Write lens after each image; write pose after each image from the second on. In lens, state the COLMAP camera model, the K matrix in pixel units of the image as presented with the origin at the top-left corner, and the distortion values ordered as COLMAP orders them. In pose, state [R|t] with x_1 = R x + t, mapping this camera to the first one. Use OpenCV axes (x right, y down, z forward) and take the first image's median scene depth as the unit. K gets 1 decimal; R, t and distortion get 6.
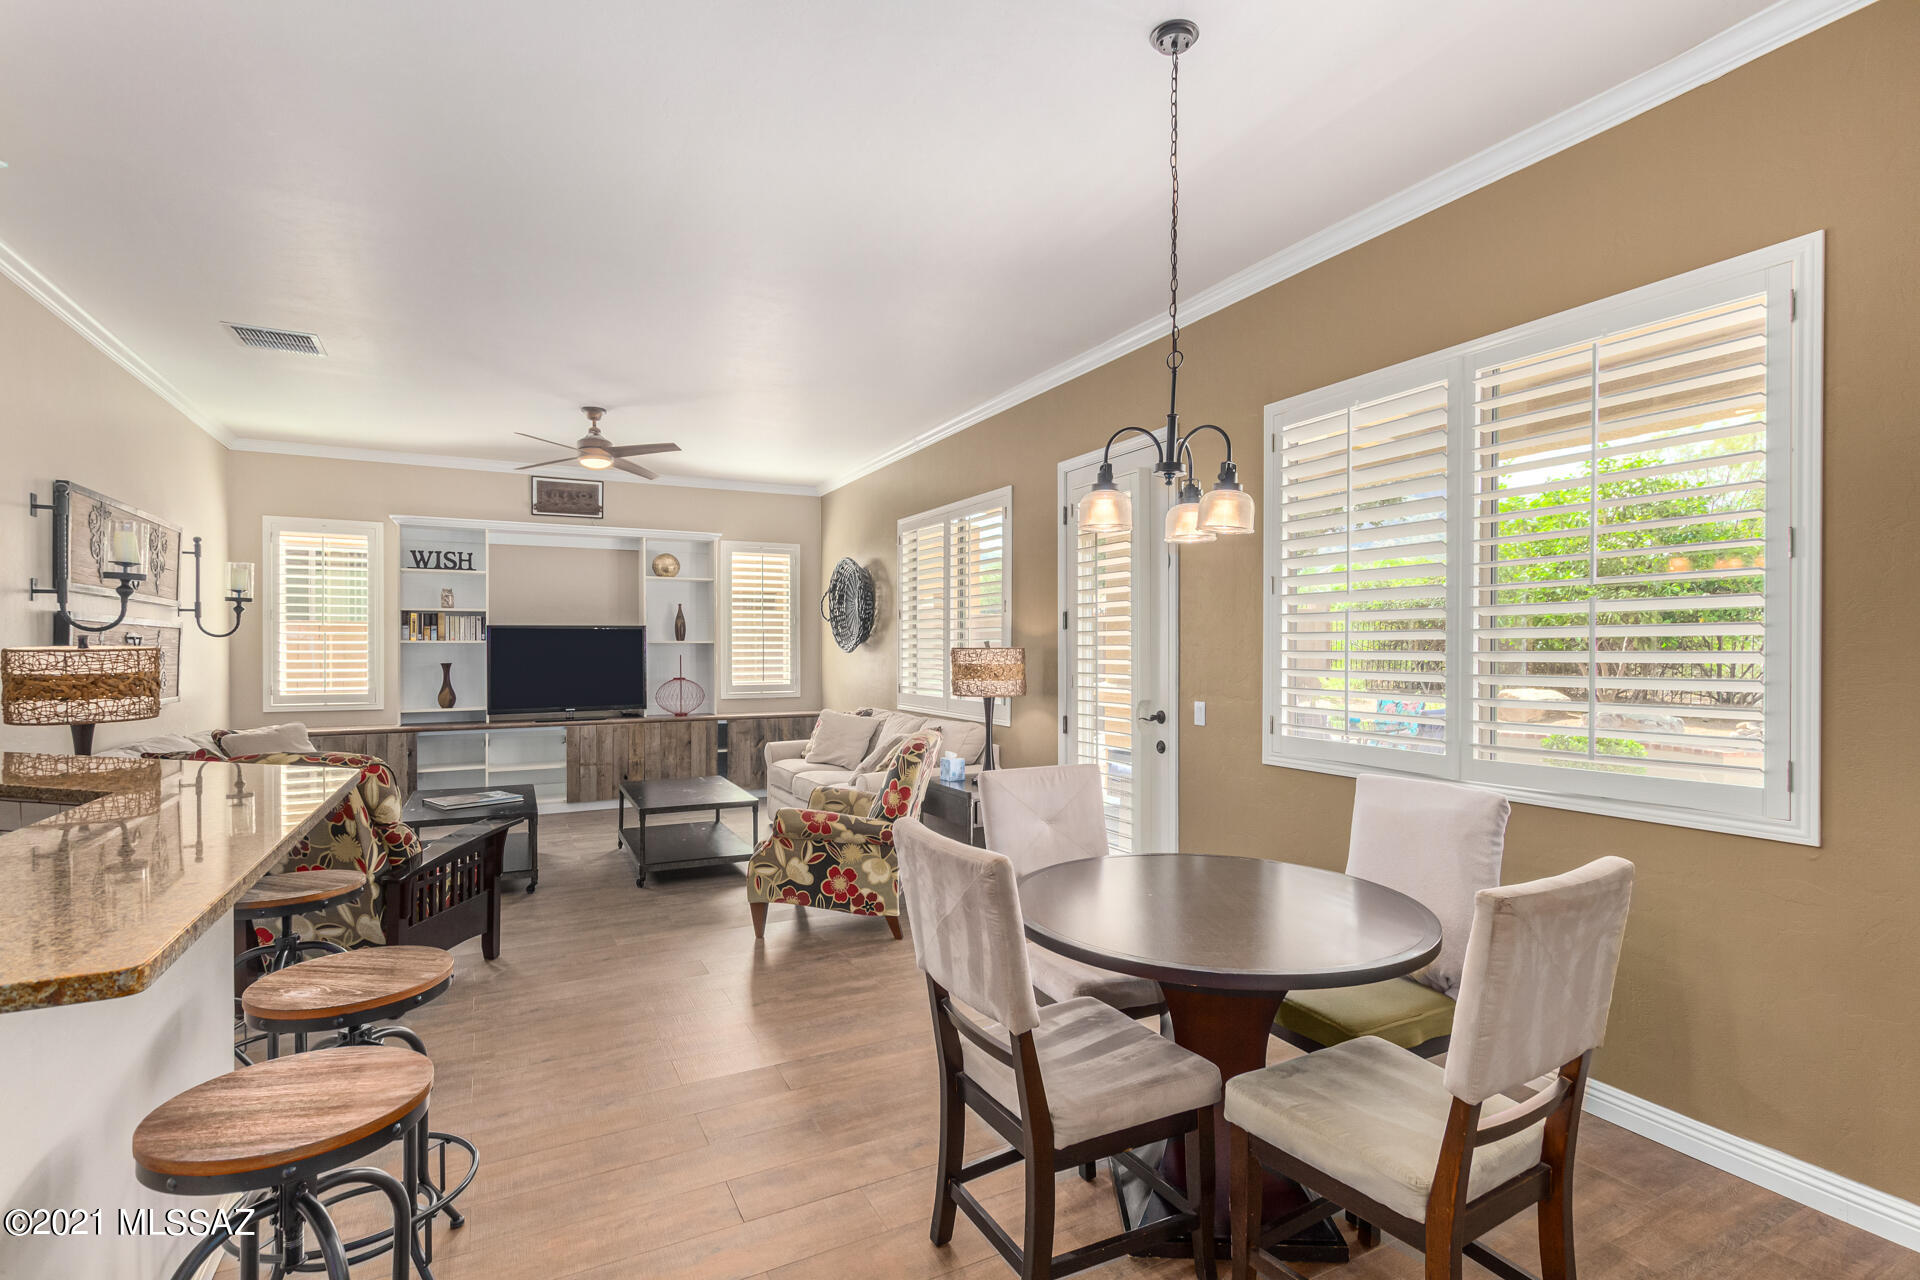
lens RADIAL K [[878.7, 0, 975.9], [0, 878.7, 657.2], [0, 0, 1]] dist [-0.004335, -0.001209]
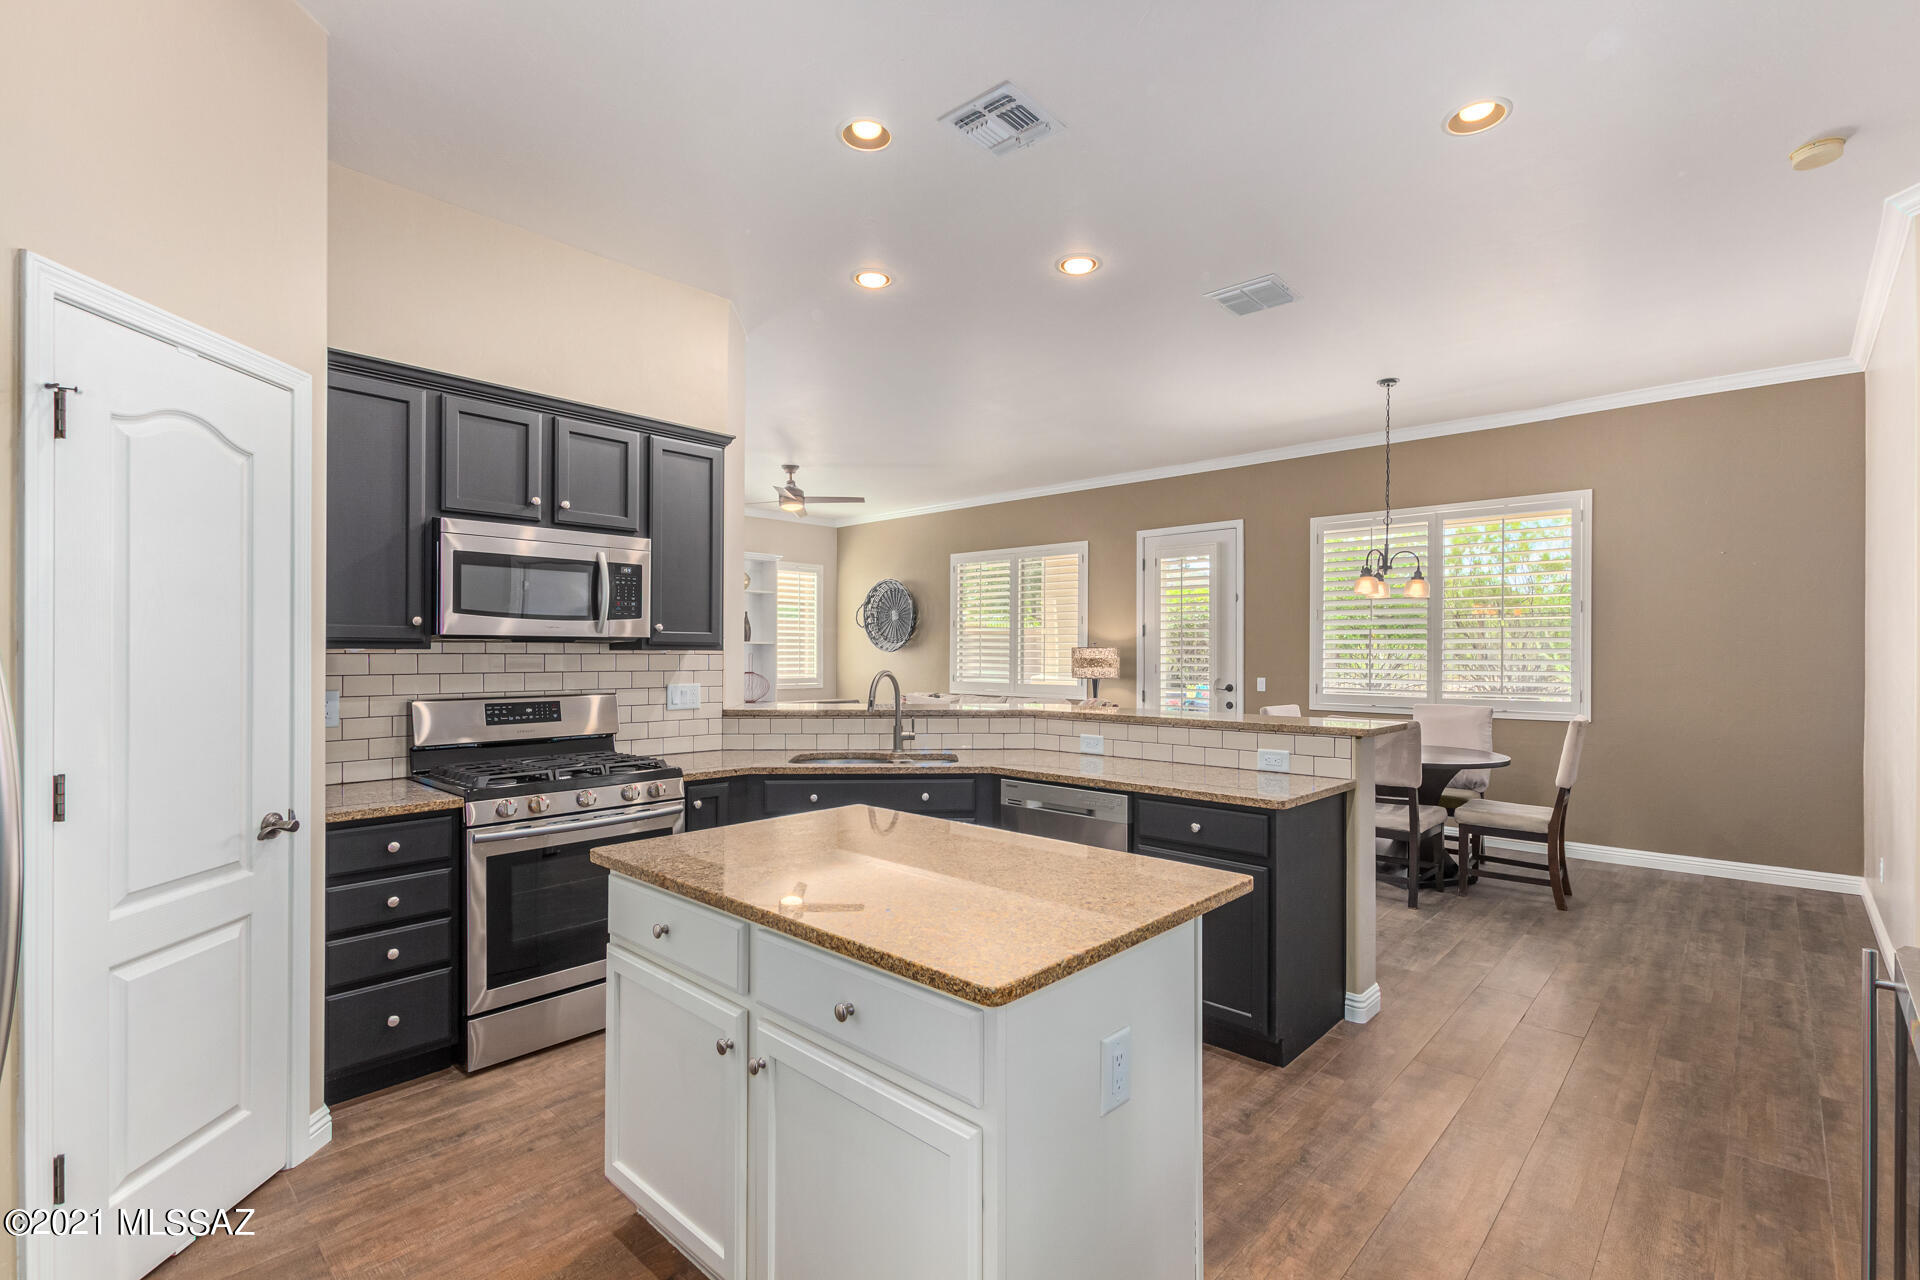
lens RADIAL K [[878.7, 0, 956.7], [0, 878.7, 648.3], [0, 0, 1]] dist [-0.004335, -0.001209]
pose [[0.947461, 0.005620, 0.319821, -0.541547], [0.000034, 0.999844, -0.017671, 0.013644], [-0.319870, 0.016754, 0.947313, -0.285863]]
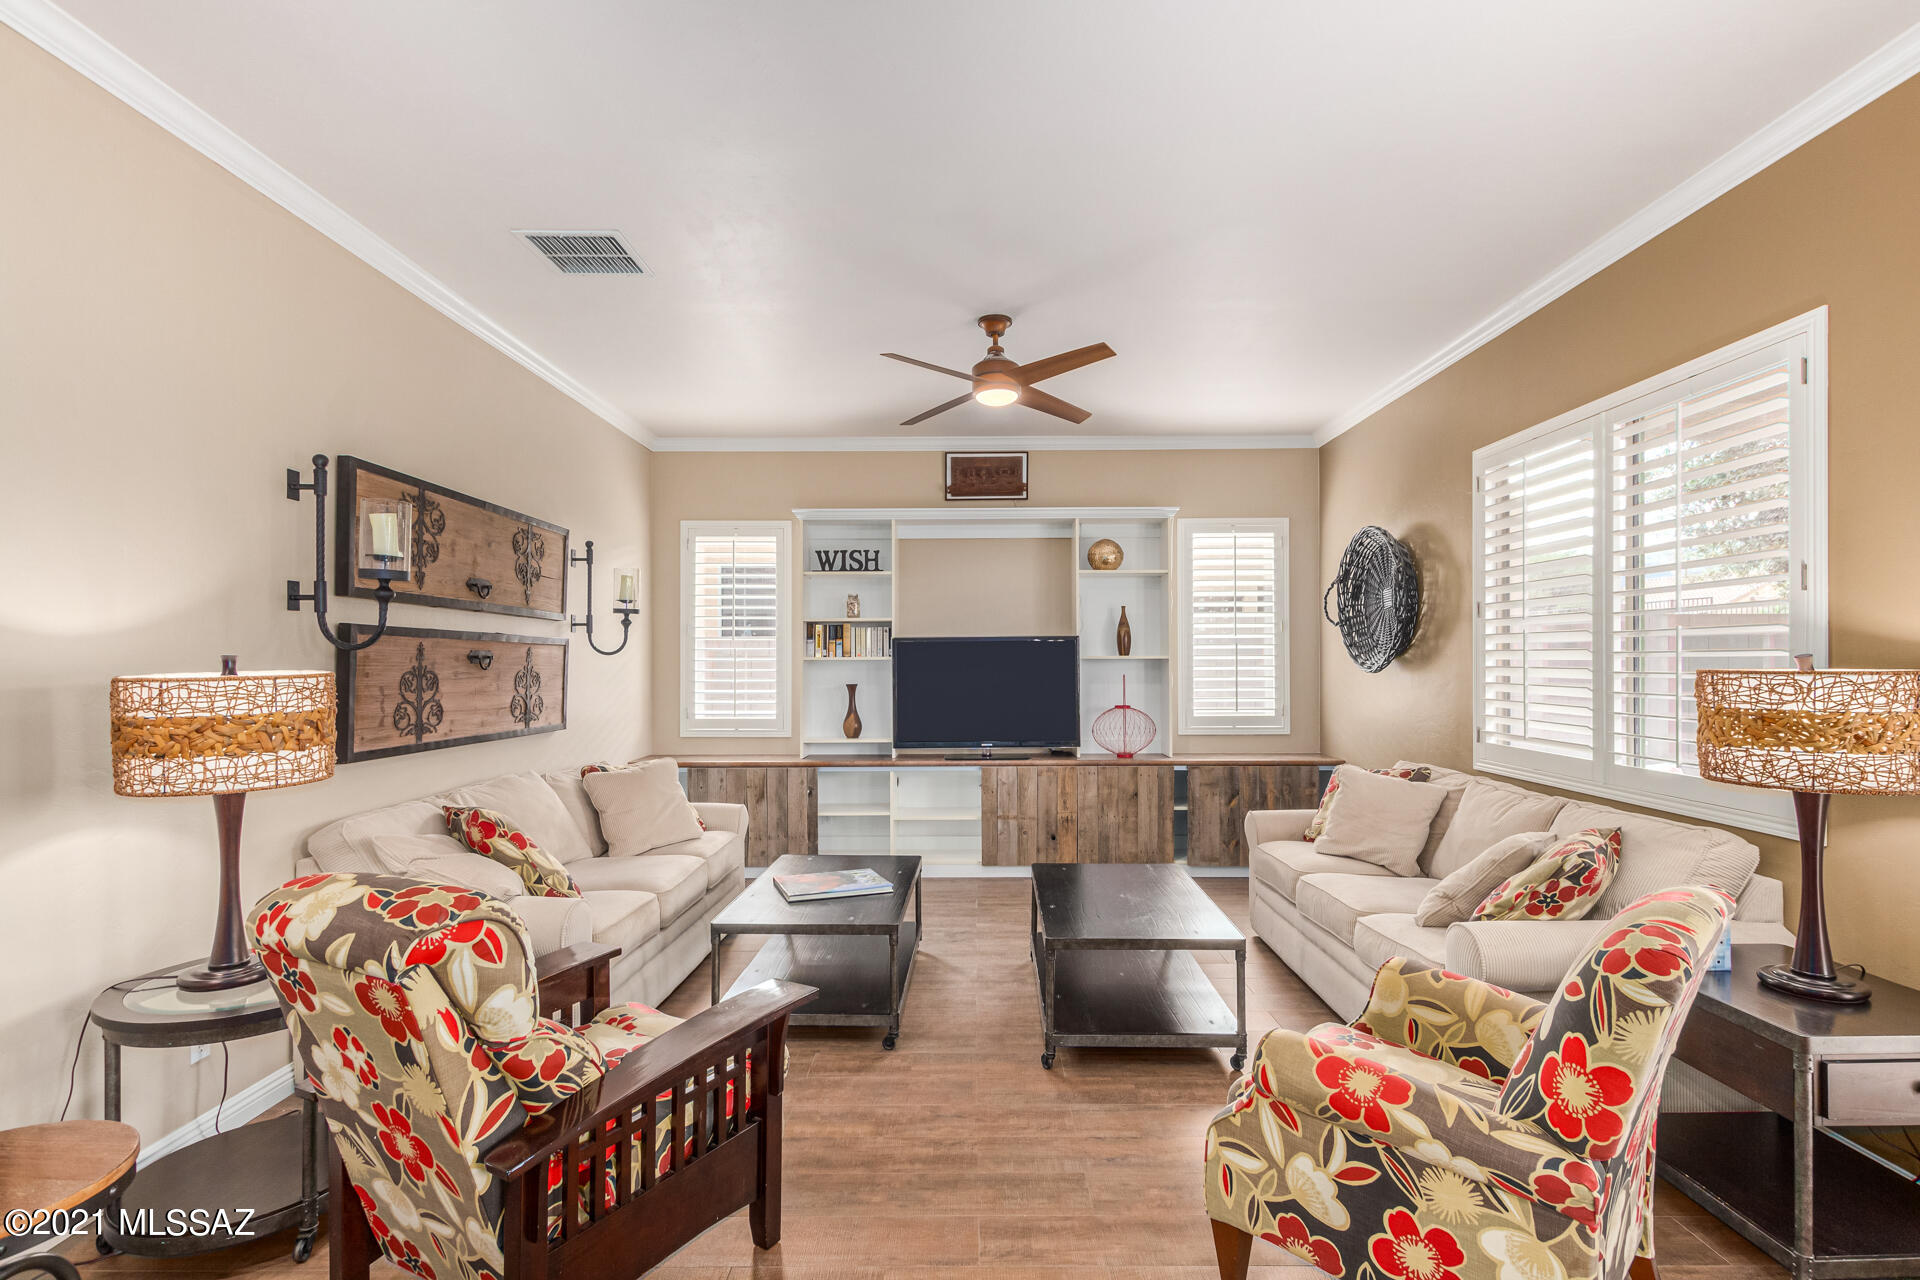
lens RADIAL K [[878.7, 0, 964.4], [0, 878.7, 650.9], [0, 0, 1]] dist [-0.004335, -0.001209]
pose [[0.868508, -0.007538, -0.495618, -0.103046], [-0.003244, 0.999776, -0.020892, -0.008125], [0.495664, 0.019753, 0.868289, 0.346573]]
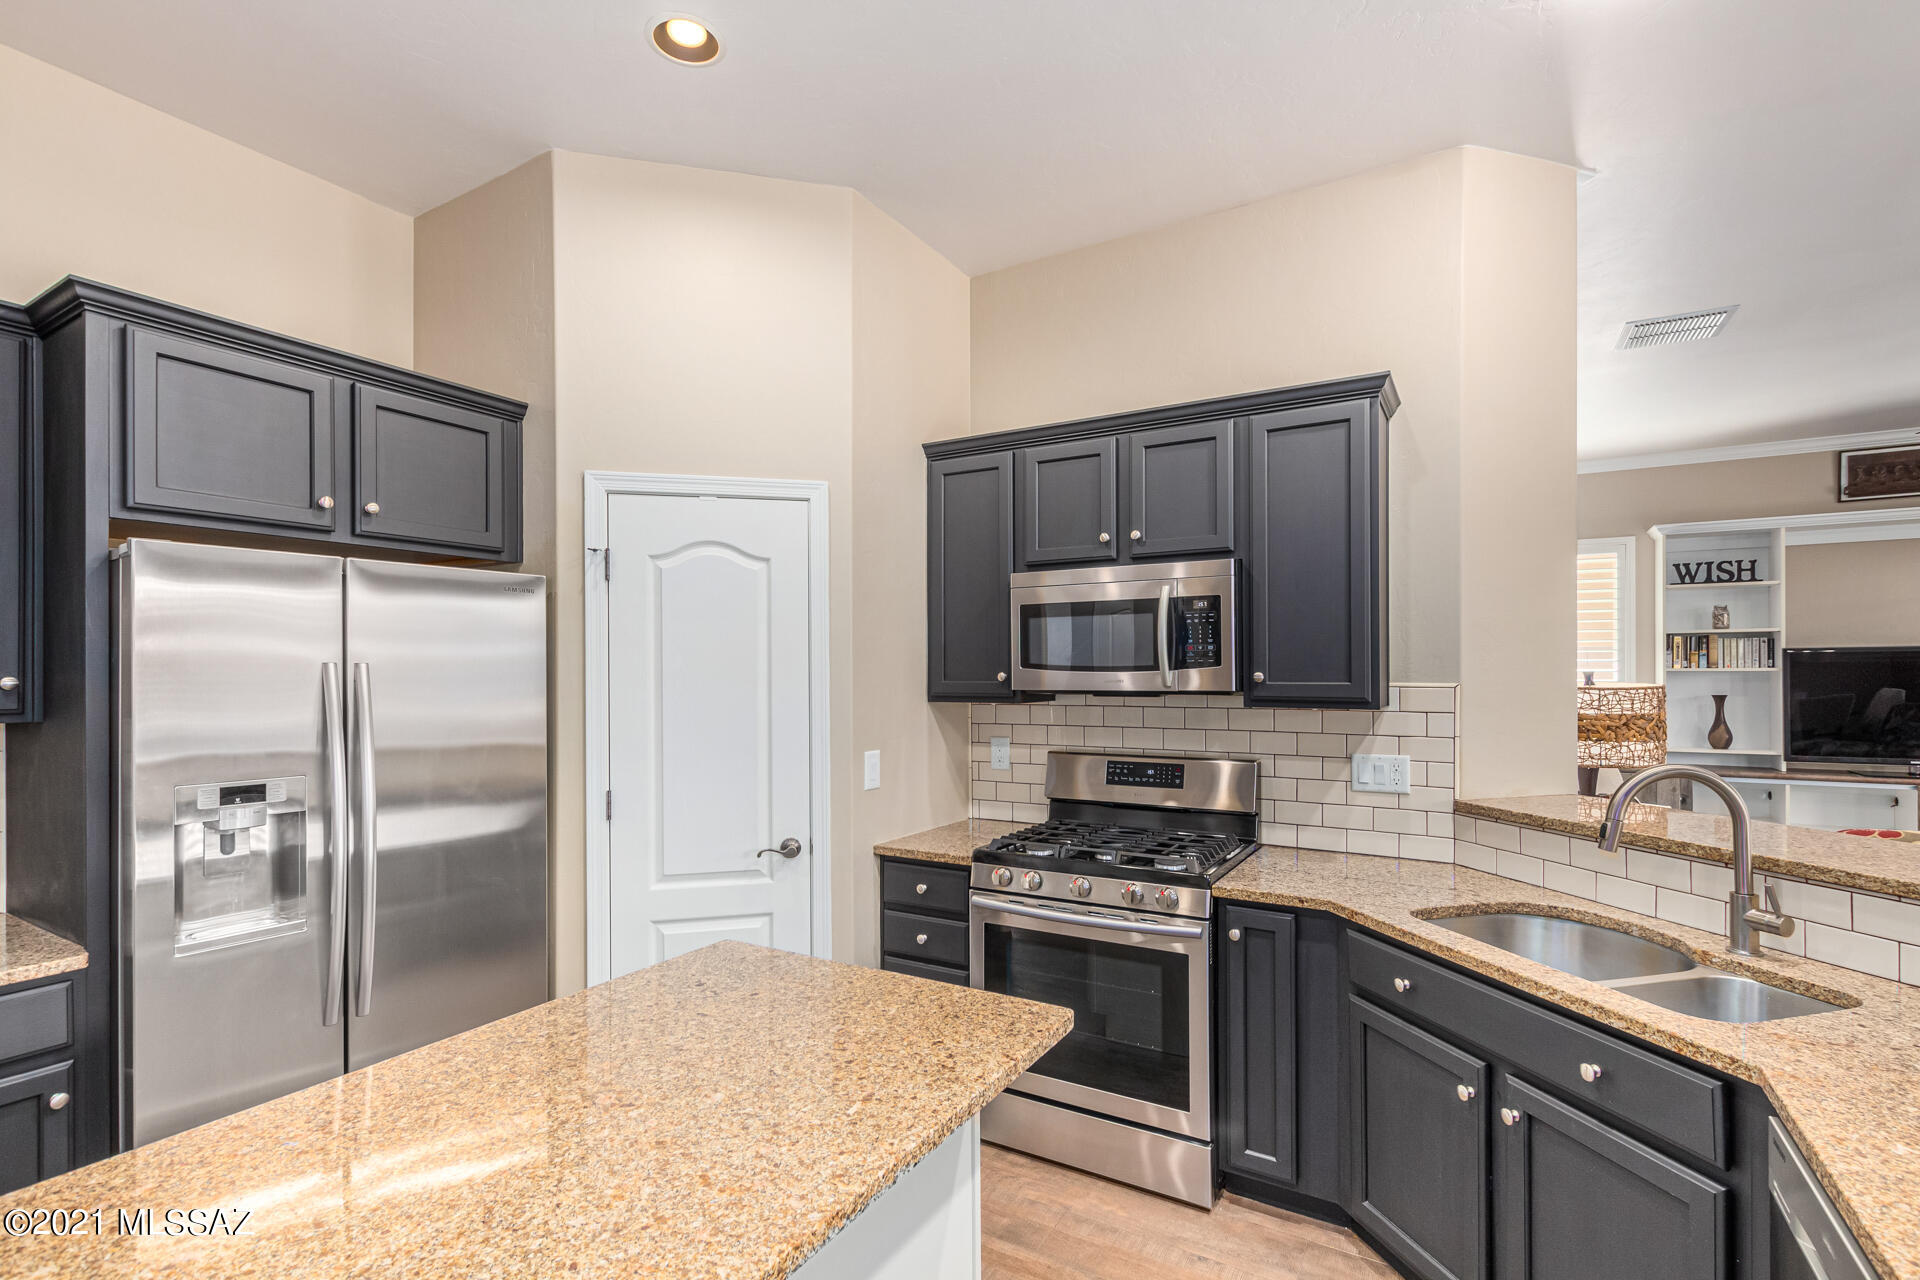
lens RADIAL K [[878.7, 0, 974.3], [0, 878.7, 670.7], [0, 0, 1]] dist [-0.004335, -0.001209]
pose [[0.518729, -0.000988, -0.854938, -0.275658], [-0.006251, 0.999968, -0.004948, -0.008636], [0.854916, 0.007911, 0.518706, -0.033188]]
